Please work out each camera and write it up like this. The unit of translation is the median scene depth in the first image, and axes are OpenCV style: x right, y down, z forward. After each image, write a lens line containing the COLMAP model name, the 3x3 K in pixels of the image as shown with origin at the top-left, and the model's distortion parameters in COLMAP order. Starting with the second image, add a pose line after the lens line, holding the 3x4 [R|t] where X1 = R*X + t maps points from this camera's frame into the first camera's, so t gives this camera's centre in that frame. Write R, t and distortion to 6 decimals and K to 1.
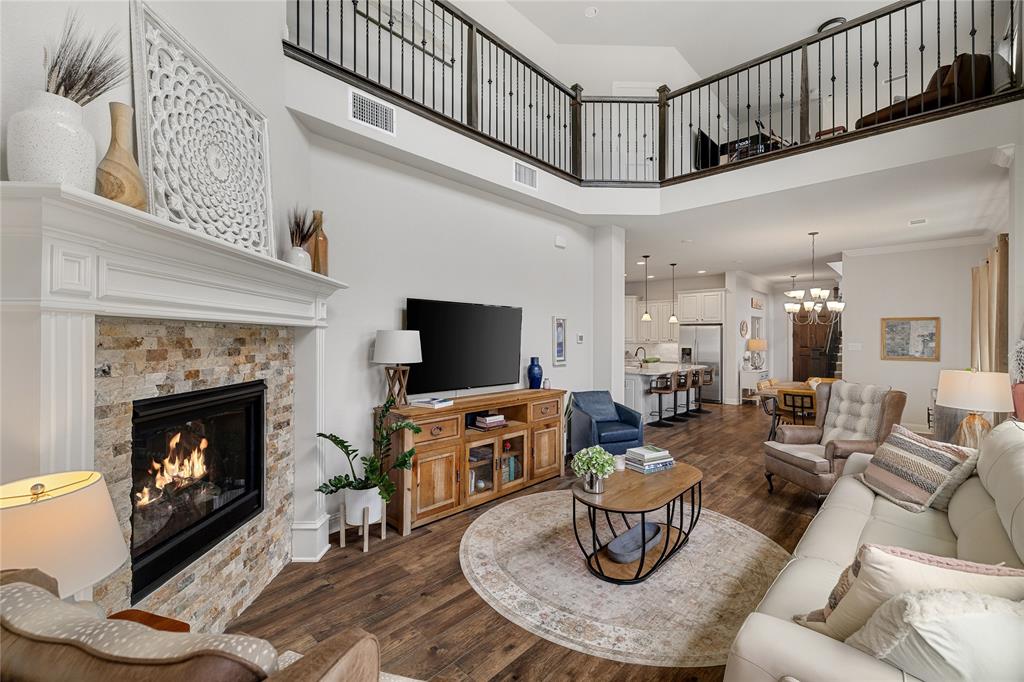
lens RADIAL K [[431.0, 0, 510.9], [0, 431.0, 331.7], [0, 0, 1]] dist [-0.000039, -0.000078]
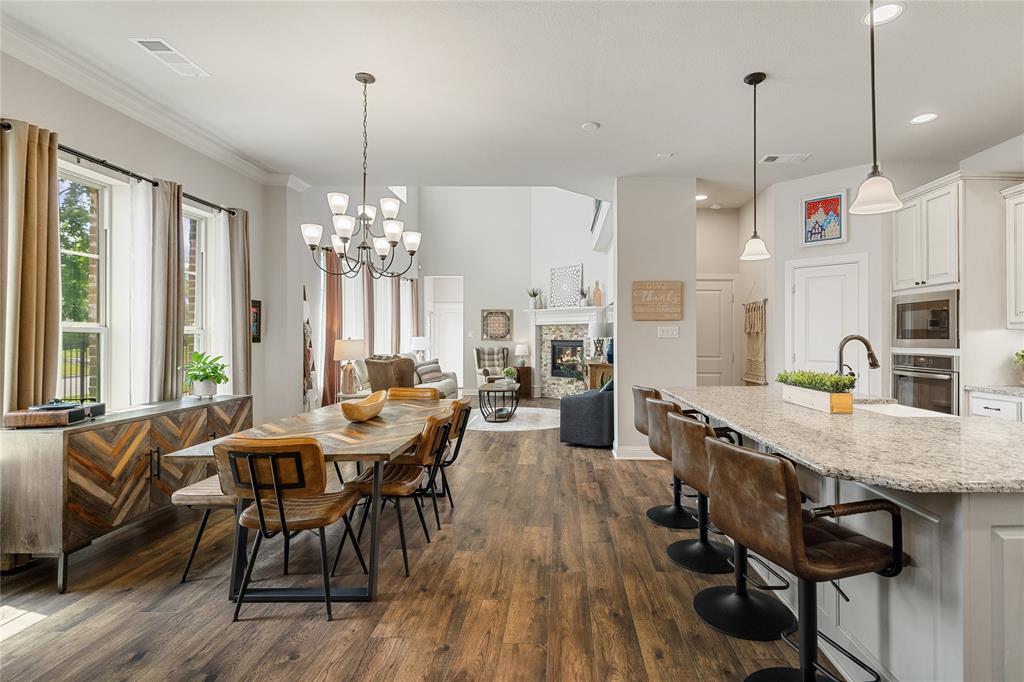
lens RADIAL K [[496.2, 0, 558.9], [0, 496.2, 314.2], [0, 0, 1]] dist [0.003425, 0.000696]
pose [[-0.728799, -0.037956, -0.683675, 1.312830], [0.003065, 0.998272, -0.058689, 0.080116], [0.684721, -0.044868, -0.727423, 2.188538]]
